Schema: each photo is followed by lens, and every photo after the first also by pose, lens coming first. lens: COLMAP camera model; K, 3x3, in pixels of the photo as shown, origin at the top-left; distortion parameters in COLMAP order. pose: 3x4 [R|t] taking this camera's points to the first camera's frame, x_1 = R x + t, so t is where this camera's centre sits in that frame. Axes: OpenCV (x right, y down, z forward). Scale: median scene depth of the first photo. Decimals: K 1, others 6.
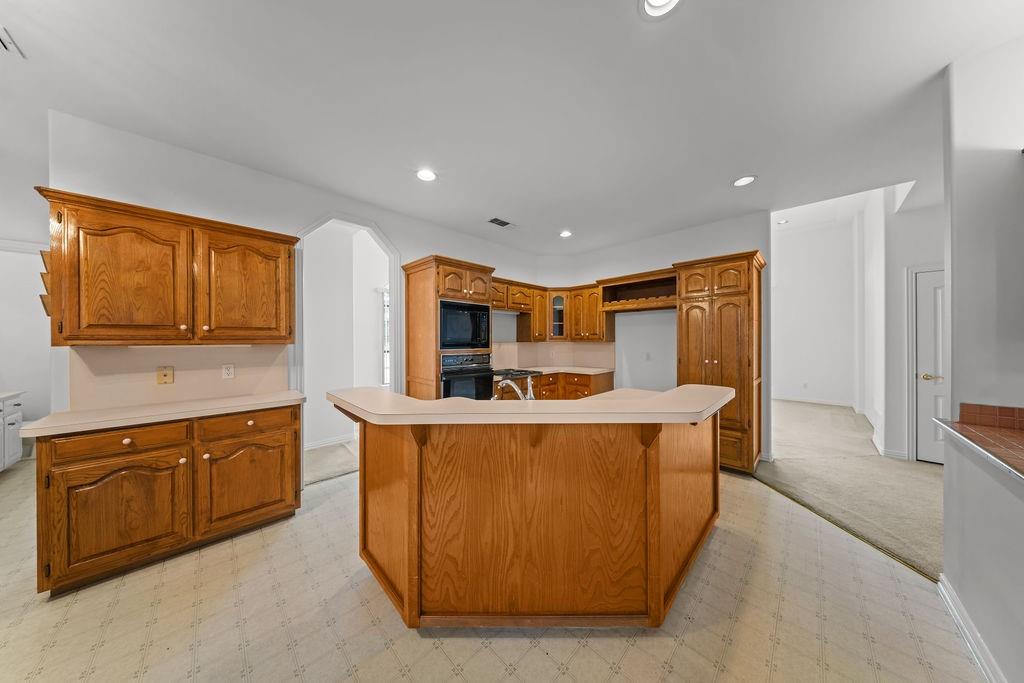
lens RADIAL K [[299.4, 0, 513.3], [0, 299.4, 340.8], [0, 0, 1]] dist [0.005016, -0.002146]
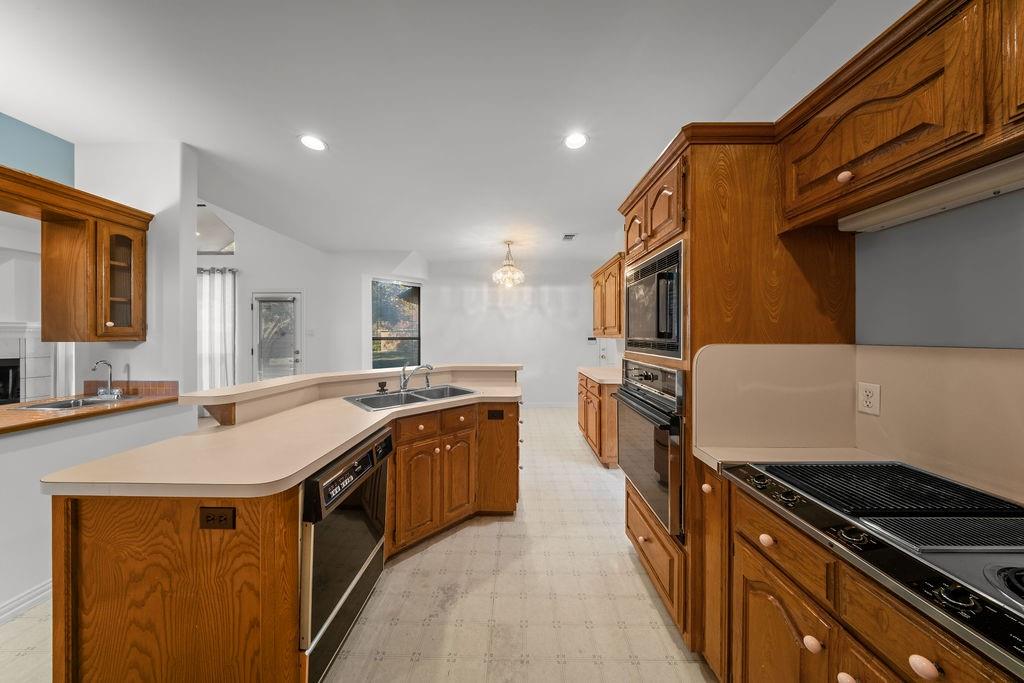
lens RADIAL K [[299.4, 0, 513.3], [0, 299.4, 340.8], [0, 0, 1]] dist [0.005016, -0.002146]
pose [[-0.717221, 0.015496, -0.696673, 0.421740], [0.000976, 0.999774, 0.021234, -0.006372], [0.696845, 0.014550, -0.717074, 1.461283]]
